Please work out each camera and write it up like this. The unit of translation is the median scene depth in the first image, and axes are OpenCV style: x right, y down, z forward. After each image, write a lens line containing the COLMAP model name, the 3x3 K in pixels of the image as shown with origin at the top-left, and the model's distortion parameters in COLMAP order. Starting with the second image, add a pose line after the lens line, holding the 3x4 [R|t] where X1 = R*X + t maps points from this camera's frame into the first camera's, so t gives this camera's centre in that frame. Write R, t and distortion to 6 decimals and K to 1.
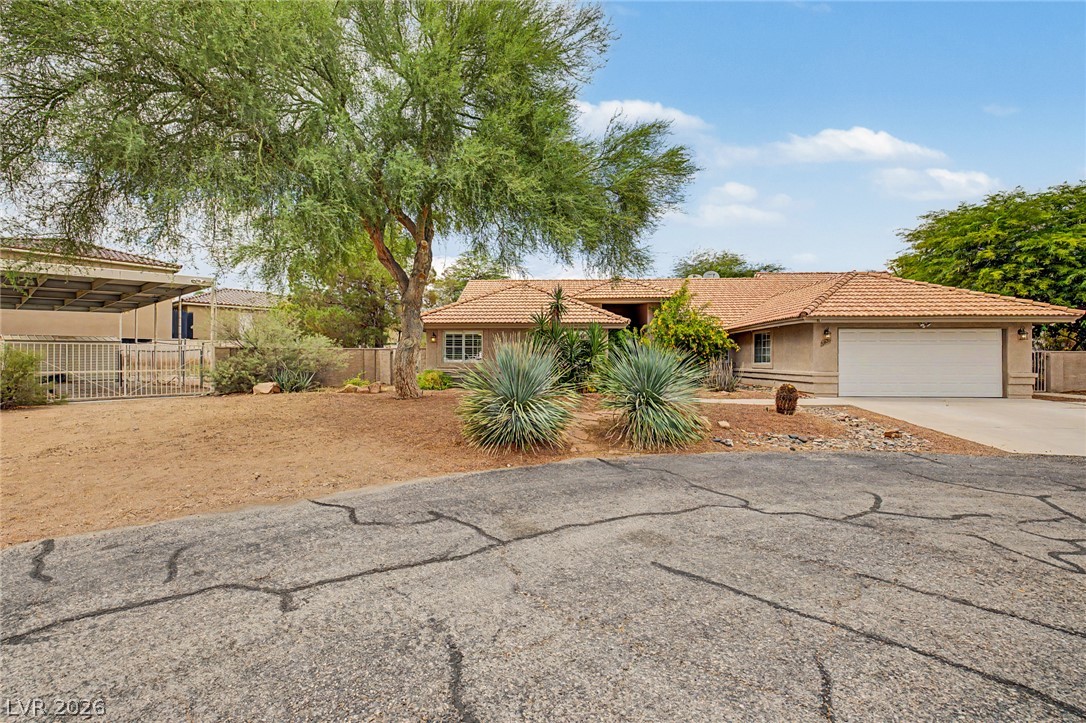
lens RADIAL K [[466.8, 0, 538.1], [0, 466.8, 351.9], [0, 0, 1]] dist [0.014612, 0.000172]
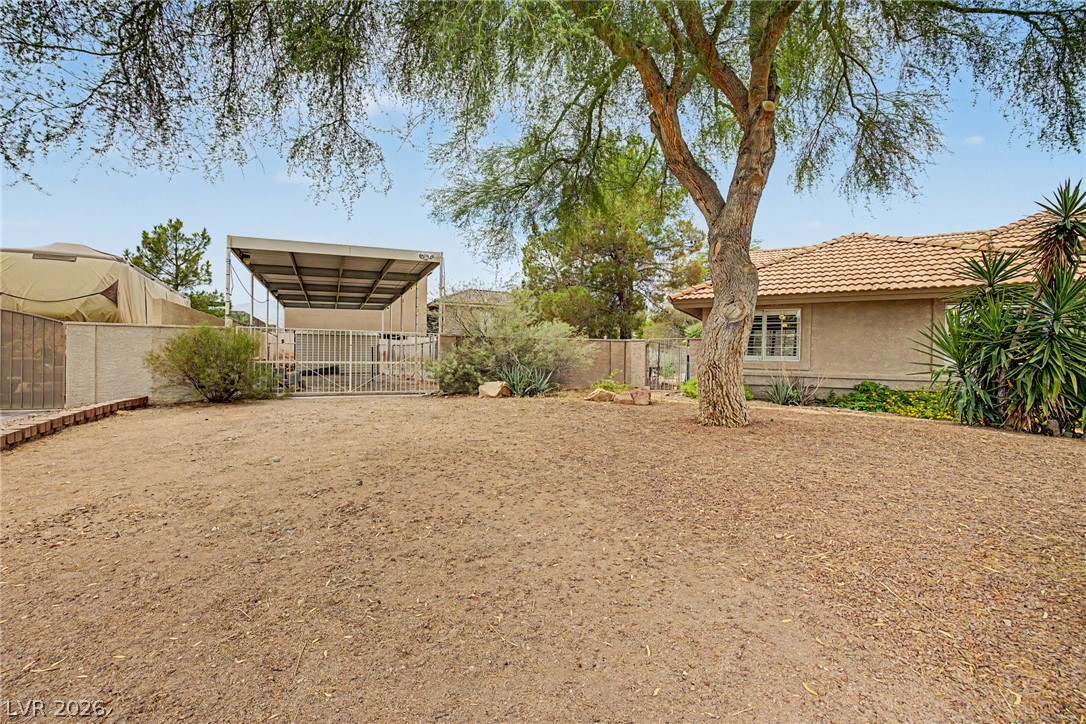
lens RADIAL K [[466.8, 0, 544.9], [0, 466.8, 359.6], [0, 0, 1]] dist [0.014612, 0.000172]
pose [[0.903539, 0.014379, -0.428265, -0.185447], [-0.009761, 0.999868, 0.012979, 0.019590], [0.428395, -0.007547, 0.903560, 0.354723]]
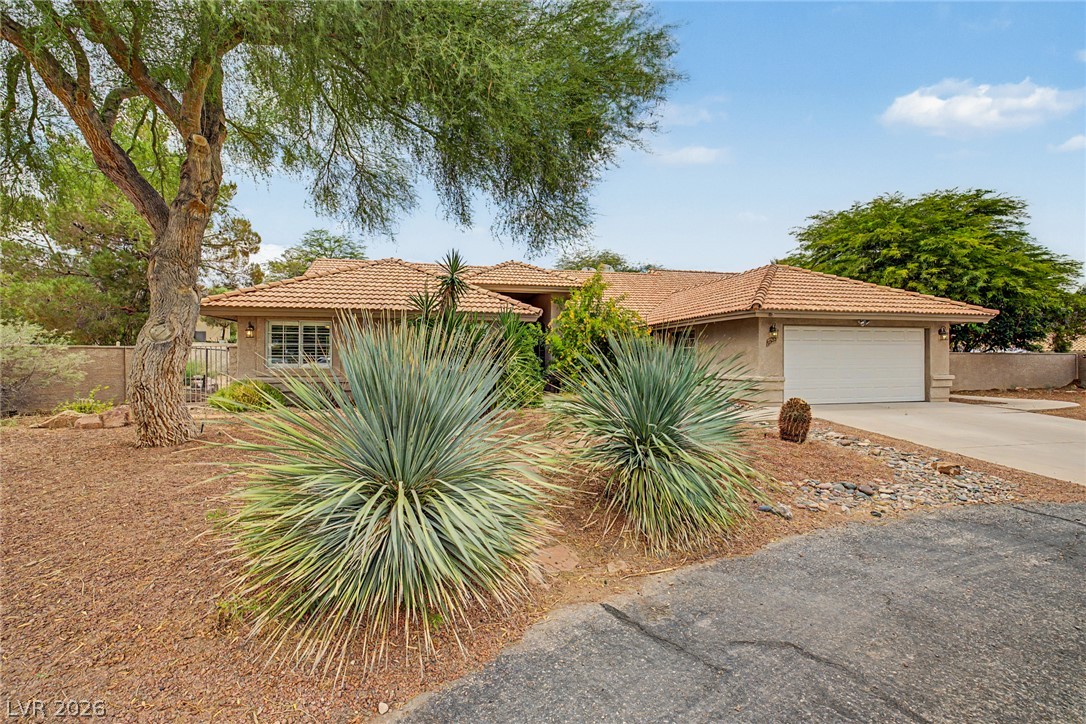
lens RADIAL K [[466.8, 0, 535.7], [0, 466.8, 353.8], [0, 0, 1]] dist [0.014612, 0.000172]
pose [[0.961615, 0.000320, 0.274403, -0.023743], [-0.000961, 0.999997, 0.002201, 0.000423], [-0.274401, -0.002380, 0.961612, 0.308542]]
